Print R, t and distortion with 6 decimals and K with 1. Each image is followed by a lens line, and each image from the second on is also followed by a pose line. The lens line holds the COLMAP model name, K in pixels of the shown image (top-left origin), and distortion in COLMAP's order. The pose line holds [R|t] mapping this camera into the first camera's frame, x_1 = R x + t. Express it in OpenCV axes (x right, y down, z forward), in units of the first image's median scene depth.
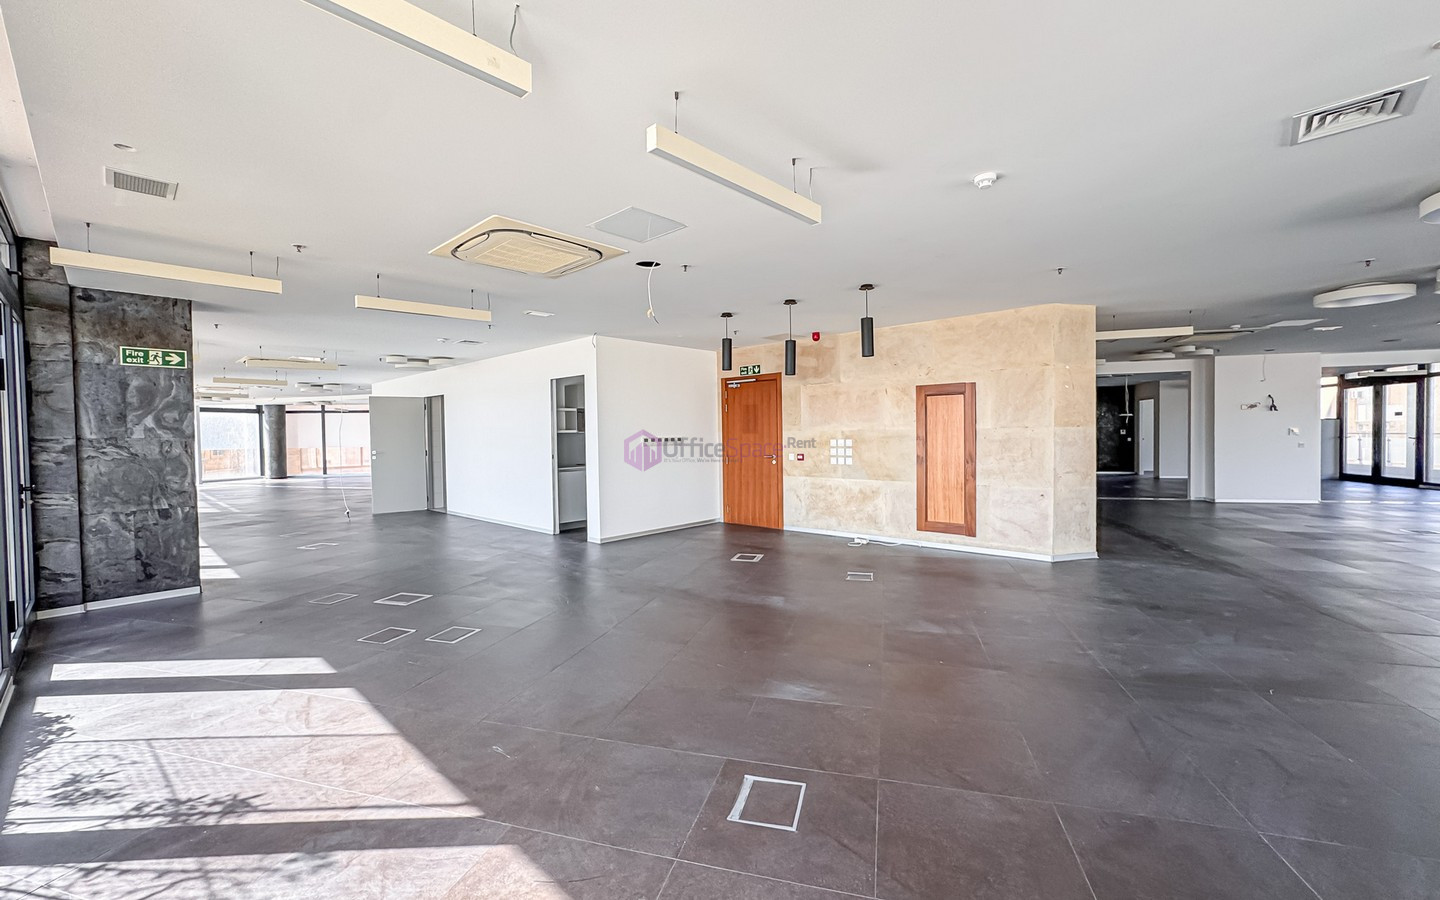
lens RADIAL K [[583.3, 0, 718.2], [0, 583.3, 448.7], [0, 0, 1]] dist [-0.041724, 0.017842]
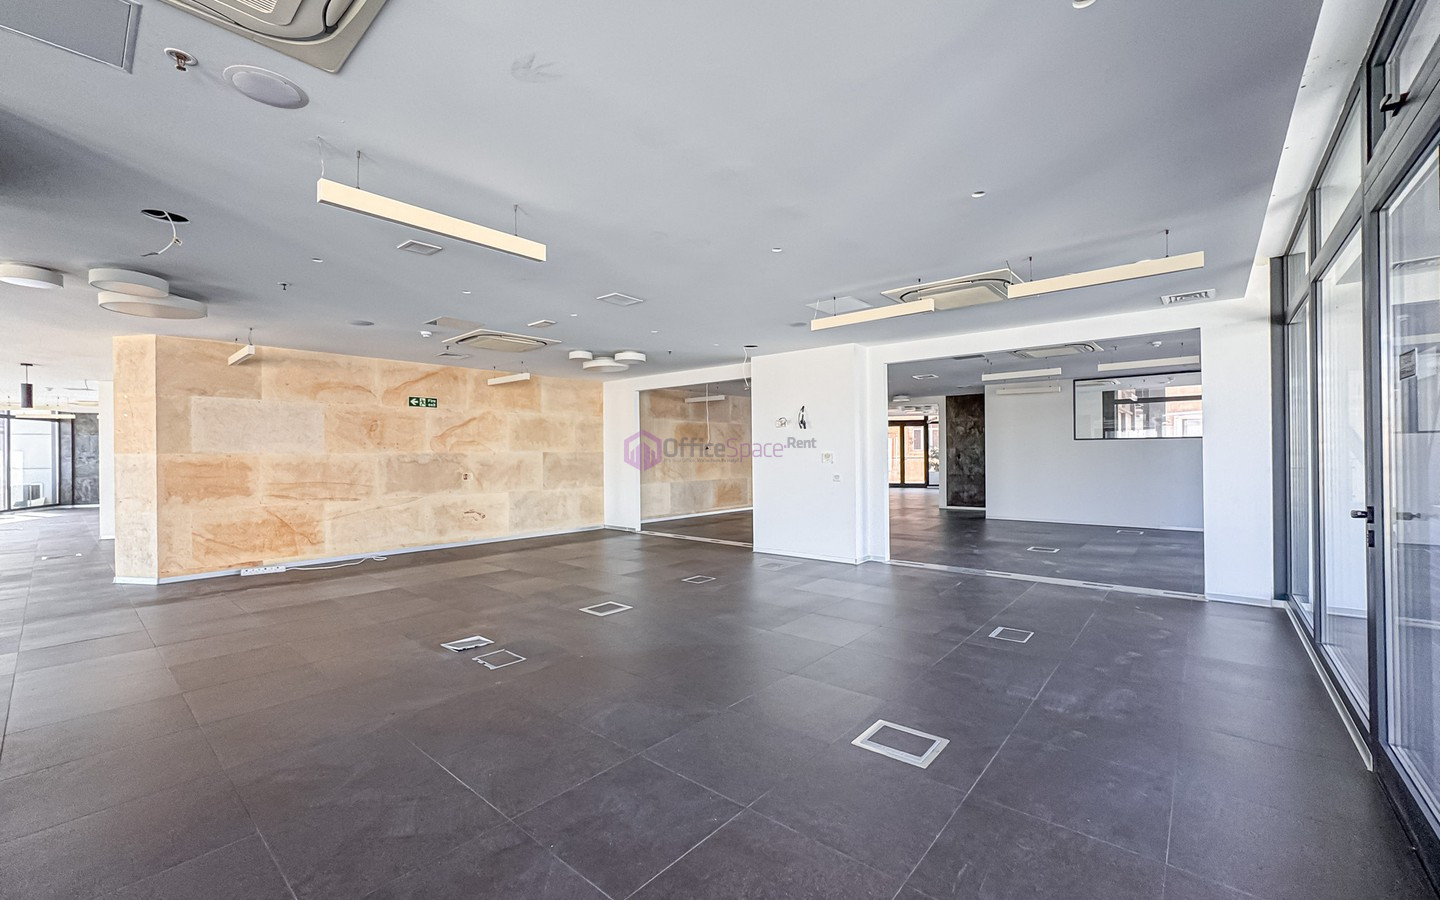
lens RADIAL K [[581.7, 0, 720.8], [0, 581.7, 453.5], [0, 0, 1]] dist [-0.043139, 0.018365]
pose [[0.912832, 0.005925, -0.408293, 2.348741], [-0.014461, 0.999737, -0.017823, -0.041802], [0.408080, 0.022174, 0.912677, 0.590806]]
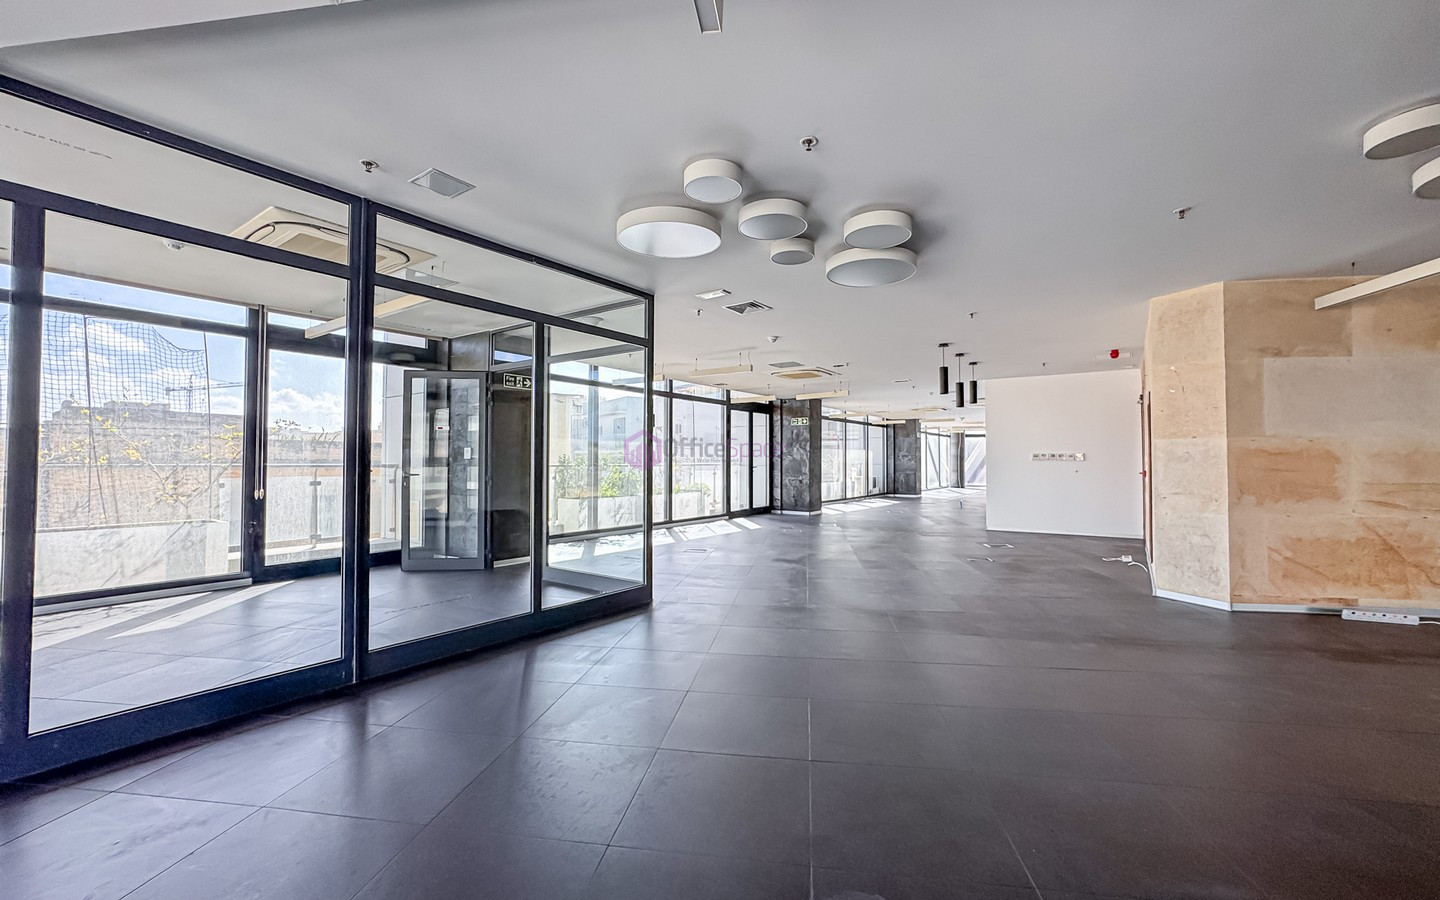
lens RADIAL K [[583.3, 0, 718.2], [0, 583.3, 448.7], [0, 0, 1]] dist [-0.041724, 0.017842]
pose [[0.133132, -0.007360, -0.991071, 1.574535], [-0.028349, 0.999535, -0.011231, 0.005423], [0.990693, 0.029591, 0.132861, 0.272295]]
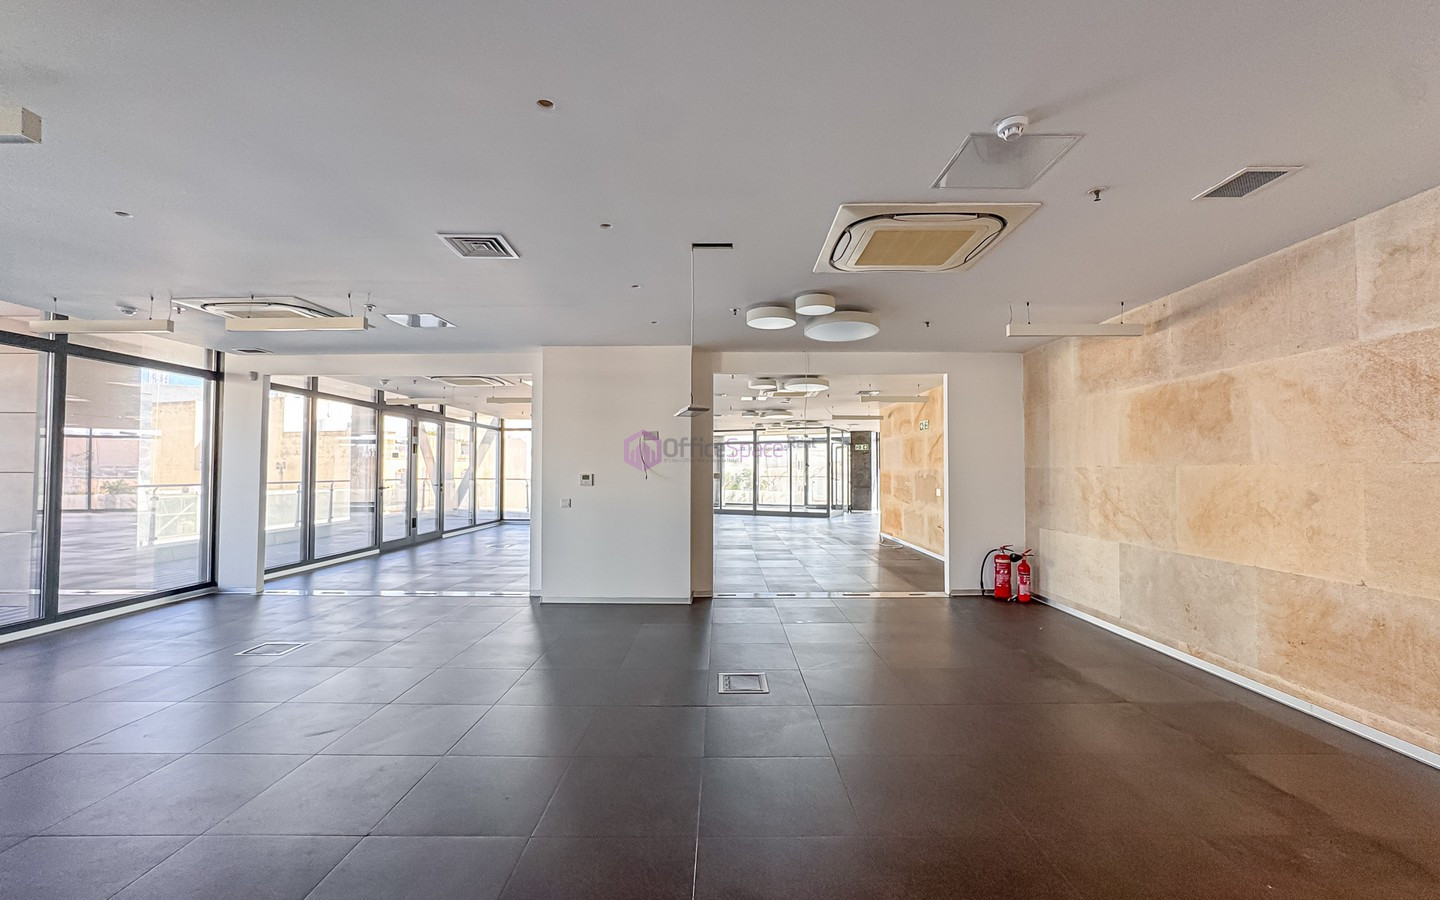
lens RADIAL K [[583.3, 0, 718.2], [0, 583.3, 448.7], [0, 0, 1]] dist [-0.041724, 0.017842]
pose [[-0.962813, 0.005620, -0.270111, 2.100759], [0.008316, 0.999926, -0.008840, -0.115848], [0.270041, -0.010757, -0.962789, 3.364094]]
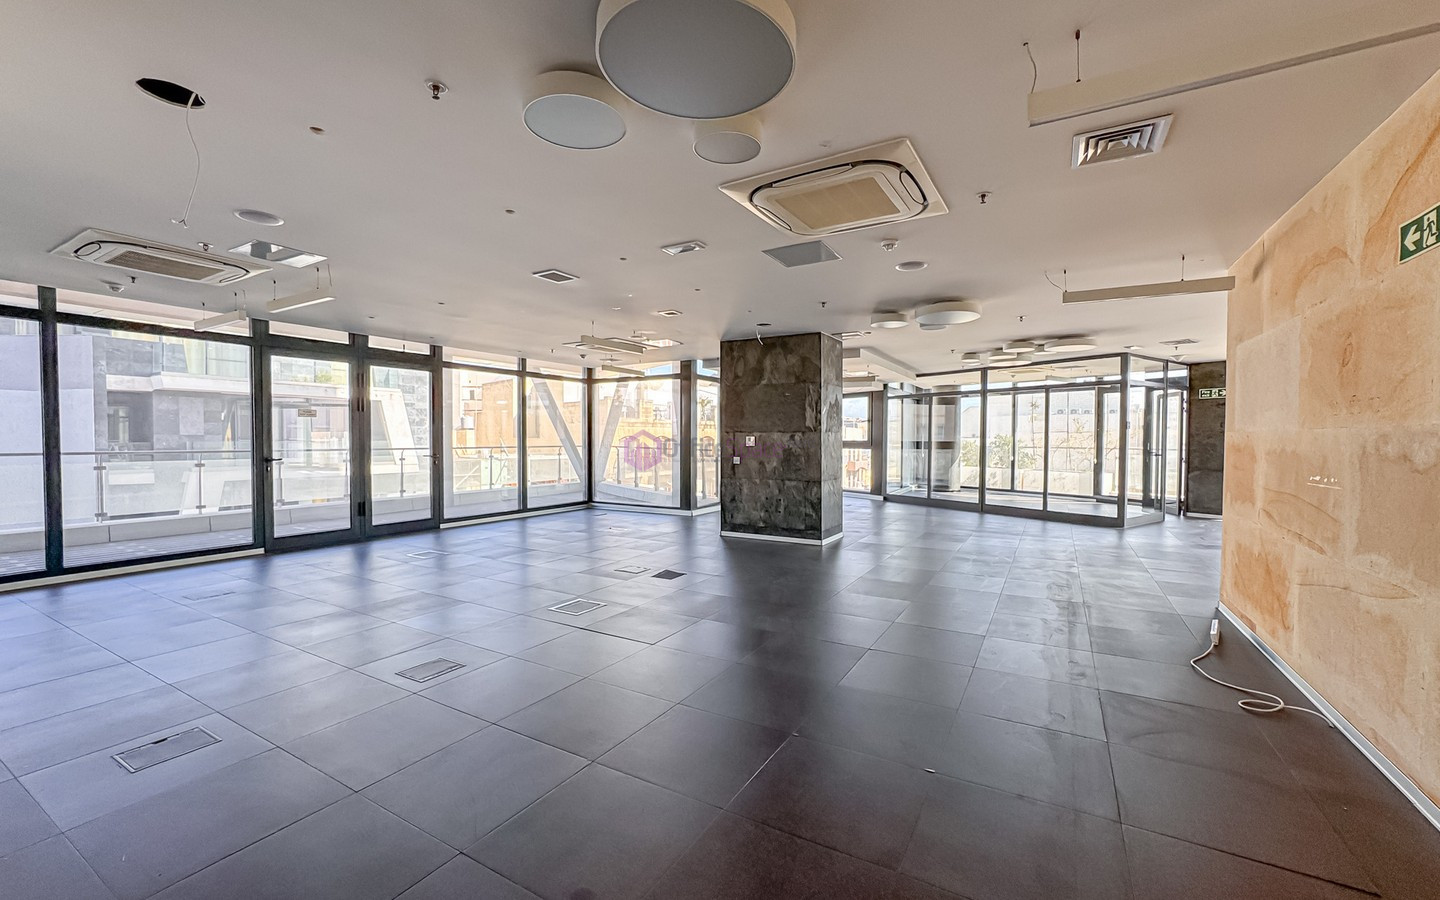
lens RADIAL K [[581.7, 0, 720.8], [0, 581.7, 453.5], [0, 0, 1]] dist [-0.043139, 0.018365]
pose [[-0.970640, 0.006921, 0.240437, 1.324692], [0.018795, 0.998712, 0.047126, -0.068879], [-0.239801, 0.050262, -0.969520, 2.226492]]
